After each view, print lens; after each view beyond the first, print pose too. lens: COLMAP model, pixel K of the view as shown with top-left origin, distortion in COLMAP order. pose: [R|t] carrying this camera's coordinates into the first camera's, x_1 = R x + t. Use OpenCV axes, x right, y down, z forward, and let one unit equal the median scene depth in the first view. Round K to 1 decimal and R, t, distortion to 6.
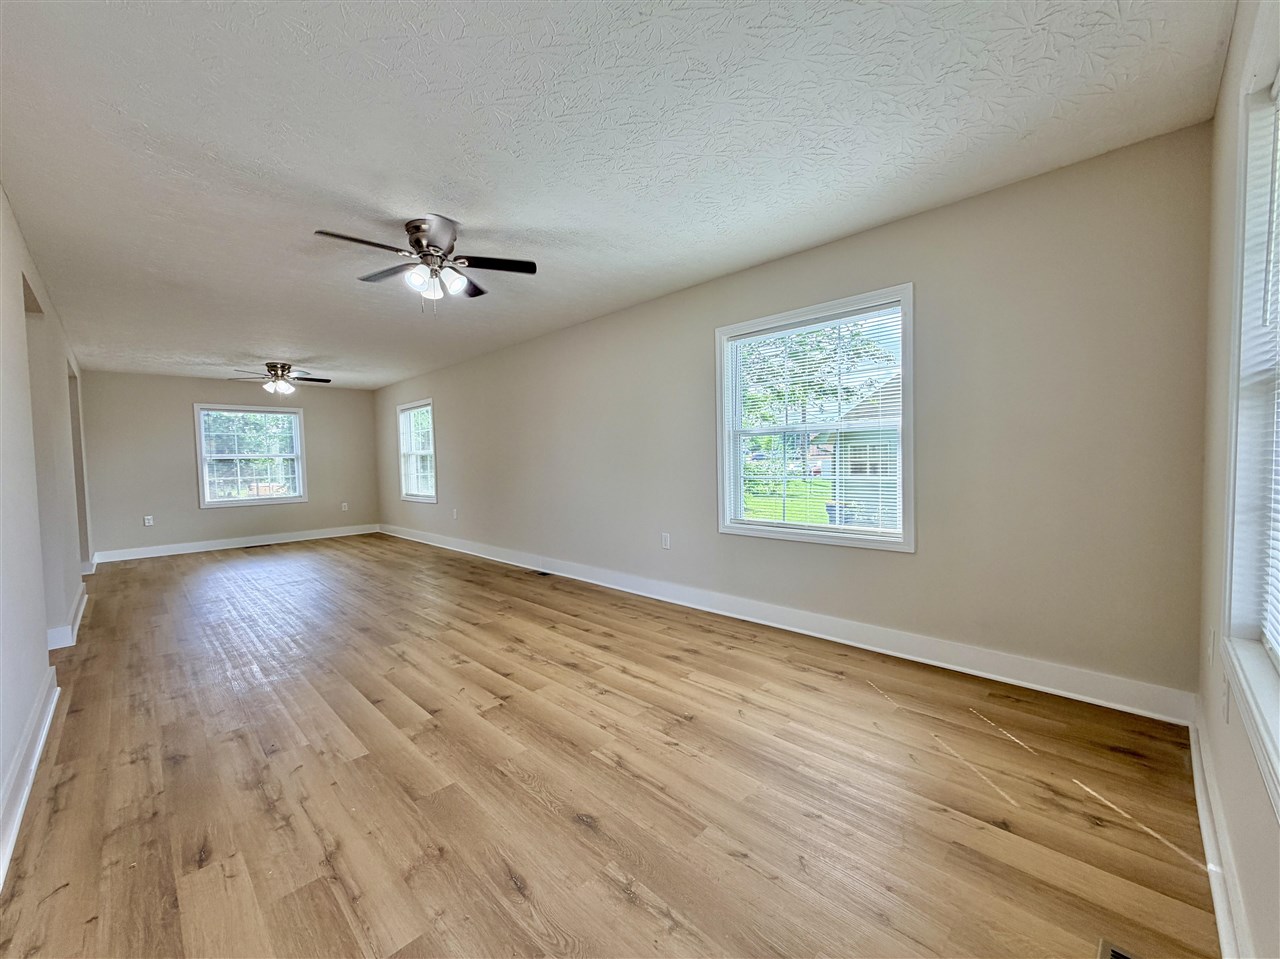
lens RADIAL K [[511.4, 0, 631.3], [0, 511.4, 469.0], [0, 0, 1]] dist [-0.000217, 0.000756]
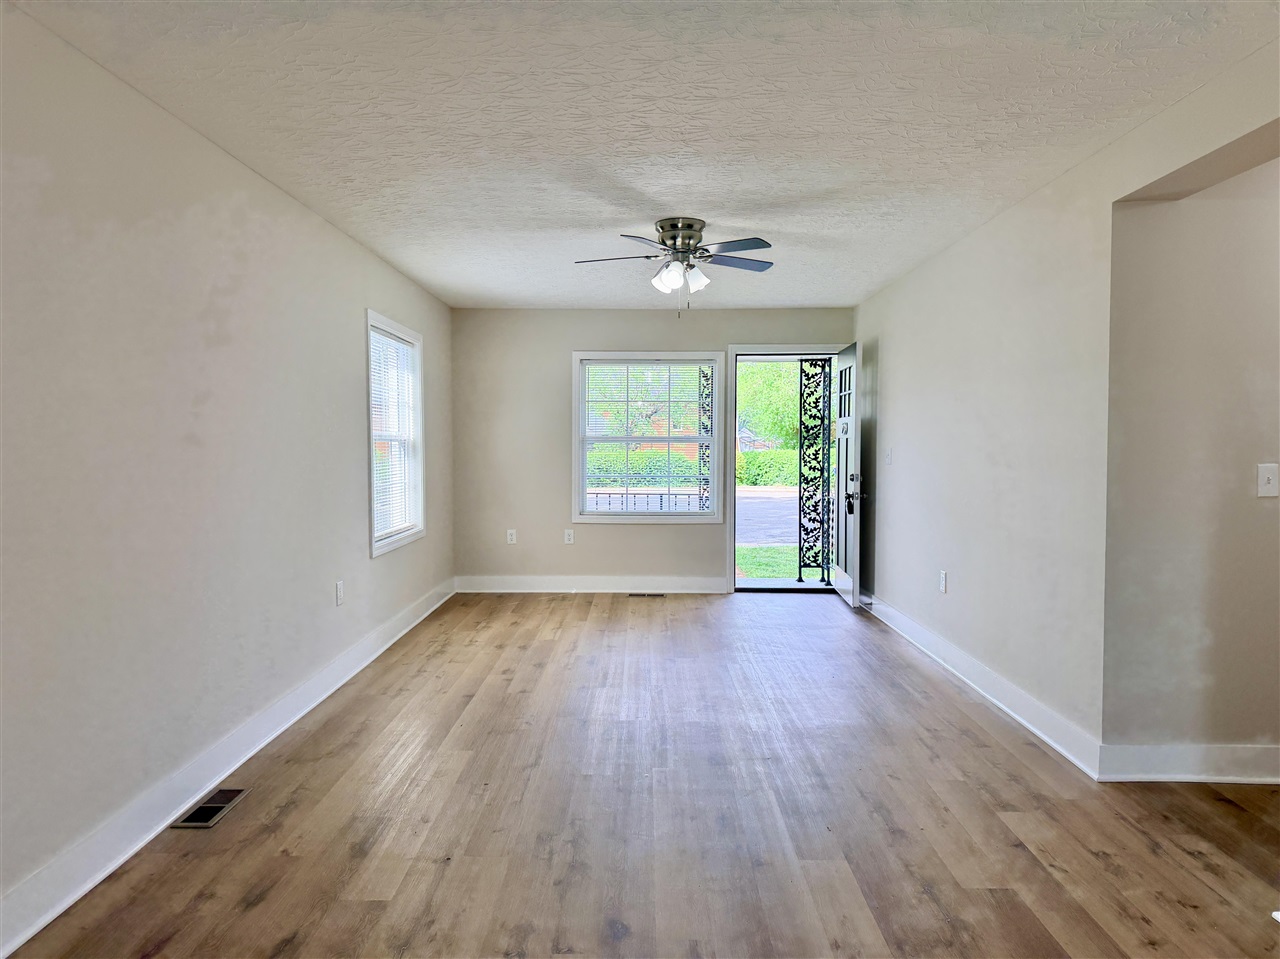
lens RADIAL K [[895.0, 0, 637.5], [0, 895.0, 482.0], [0, 0, 1]] dist [-0.001441, -0.000283]
pose [[-0.705273, -0.010701, 0.708855, -1.115375], [0.036611, 0.998002, 0.051493, -0.053358], [-0.707990, 0.062269, -0.703472, 1.668403]]
